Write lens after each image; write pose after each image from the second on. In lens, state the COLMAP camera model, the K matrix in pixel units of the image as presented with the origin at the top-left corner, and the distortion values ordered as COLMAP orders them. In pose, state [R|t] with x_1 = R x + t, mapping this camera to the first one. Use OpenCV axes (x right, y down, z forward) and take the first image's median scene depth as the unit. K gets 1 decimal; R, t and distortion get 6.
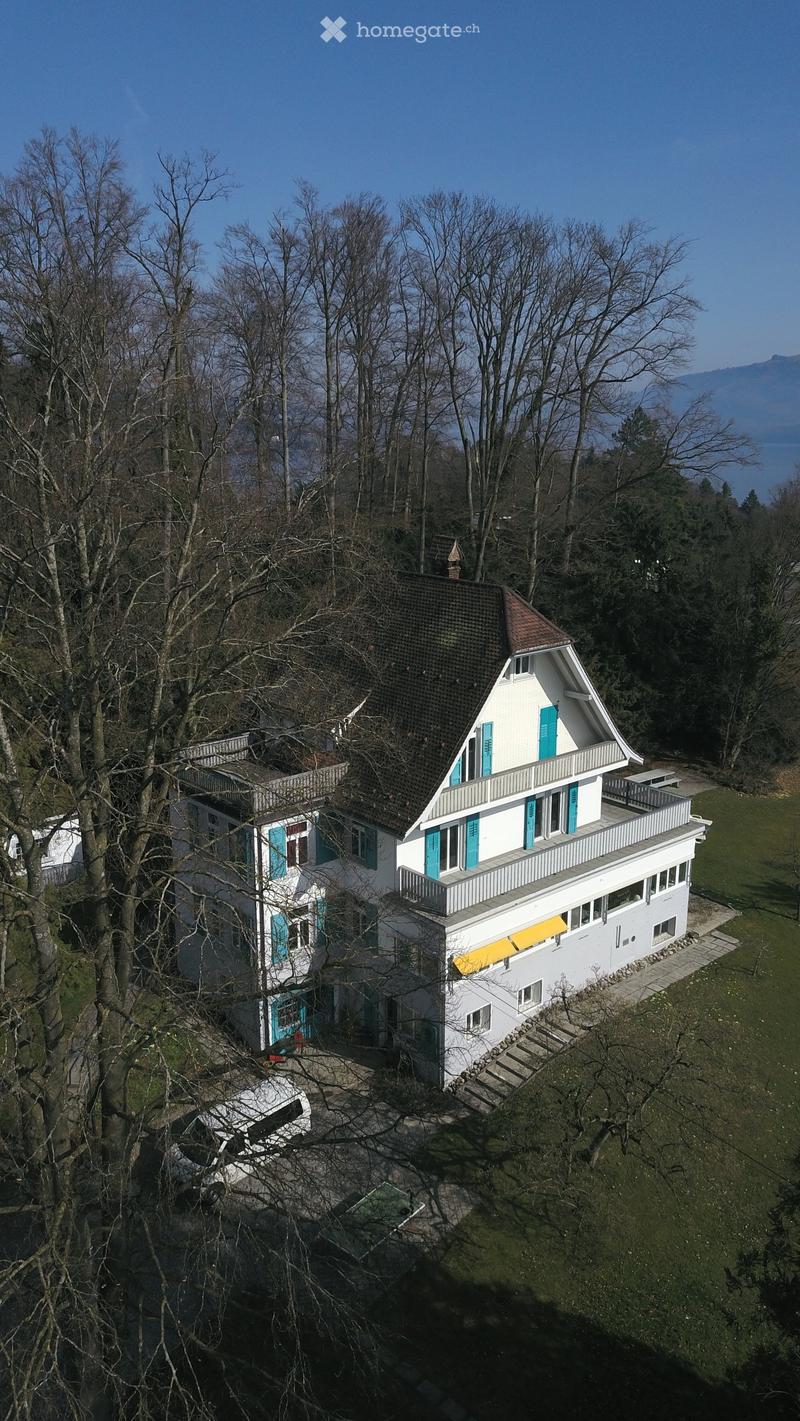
lens RADIAL K [[1091.7, 0, 401.7], [0, 1091.7, 715.3], [0, 0, 1]] dist [0.020382, -0.017607]
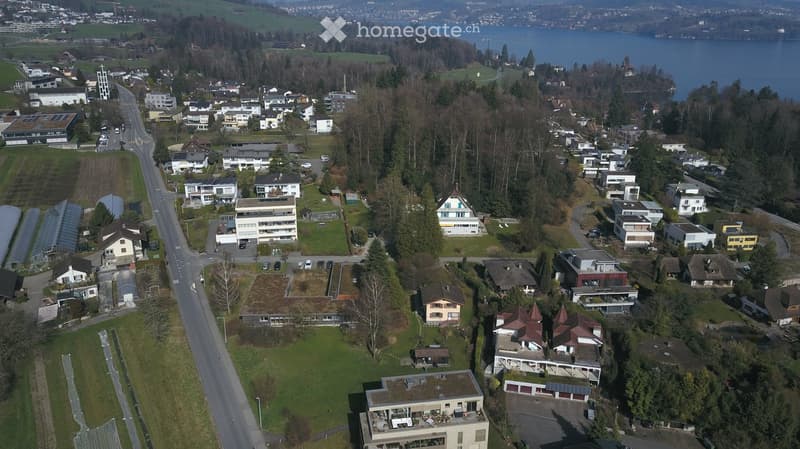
lens RADIAL K [[614.6, 0, 400.7], [0, 614.6, 222.8], [0, 0, 1]] dist [0.020382, -0.017607]
pose [[0.764093, 0.214727, -0.608321, 3.041868], [-0.172502, 0.976648, 0.128066, -0.432746], [0.621615, 0.007083, 0.783291, -3.447411]]
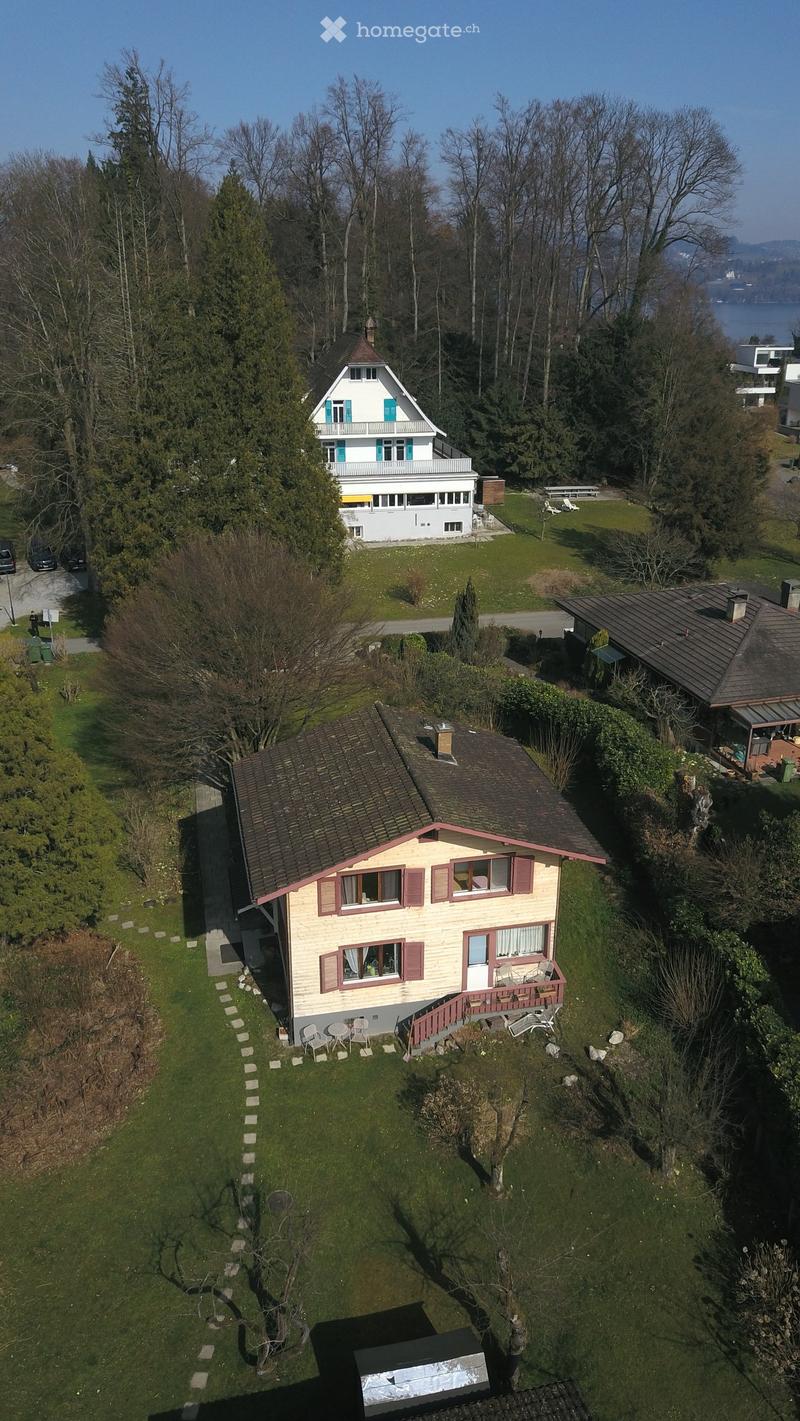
lens RADIAL K [[1091.7, 0, 428.7], [0, 1091.7, 745.2], [0, 0, 1]] dist [0.020382, -0.017607]
pose [[0.878524, 0.184842, -0.440488, 1.316129], [-0.122890, 0.978520, 0.165521, 0.301440], [0.461621, -0.091282, 0.882368, -0.915274]]
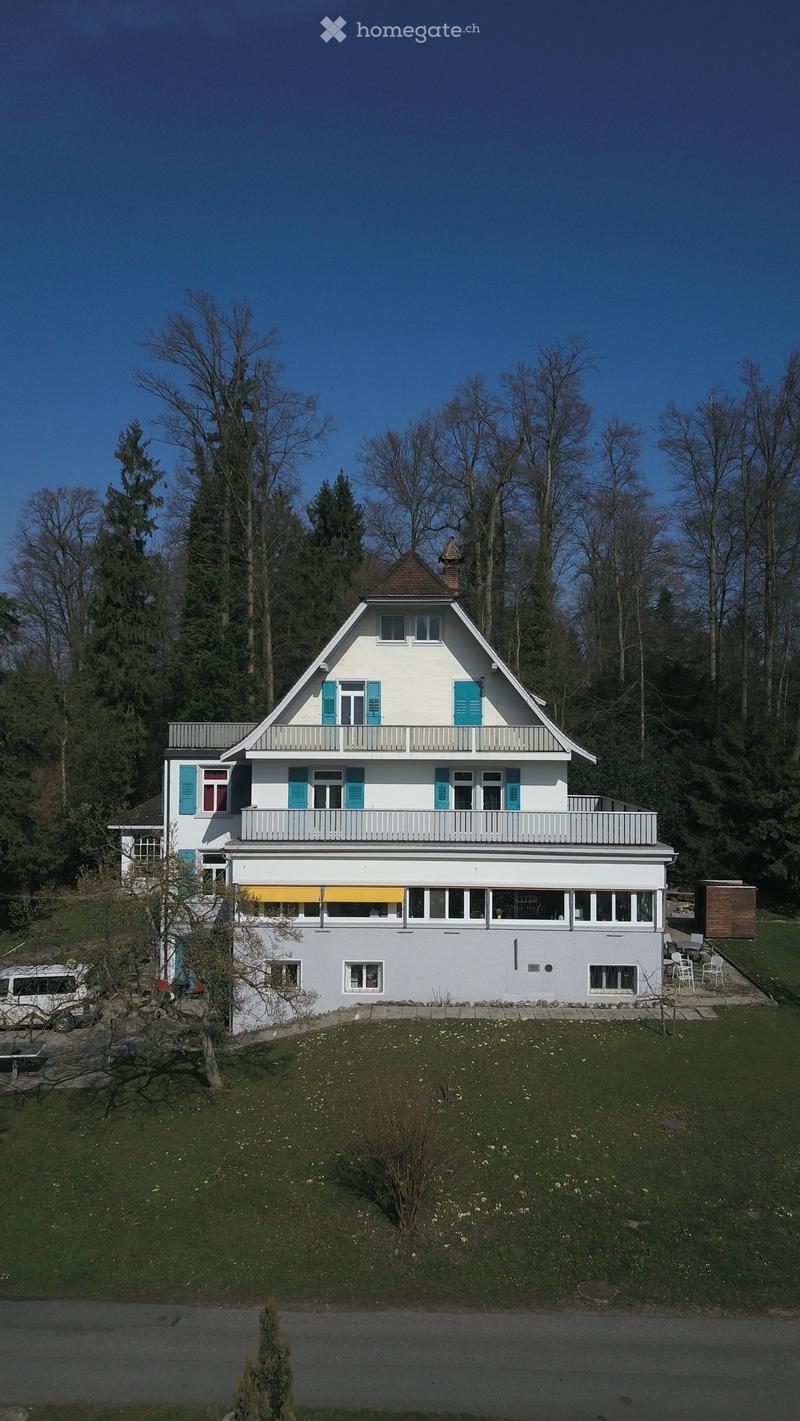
lens RADIAL K [[1091.7, 0, 414.4], [0, 1091.7, 720.1], [0, 0, 1]] dist [0.020382, -0.017607]
pose [[0.720882, -0.024105, -0.692638, 0.792422], [-0.183200, 0.957219, -0.223984, 0.255674], [0.668406, 0.288357, 0.685626, 0.360493]]
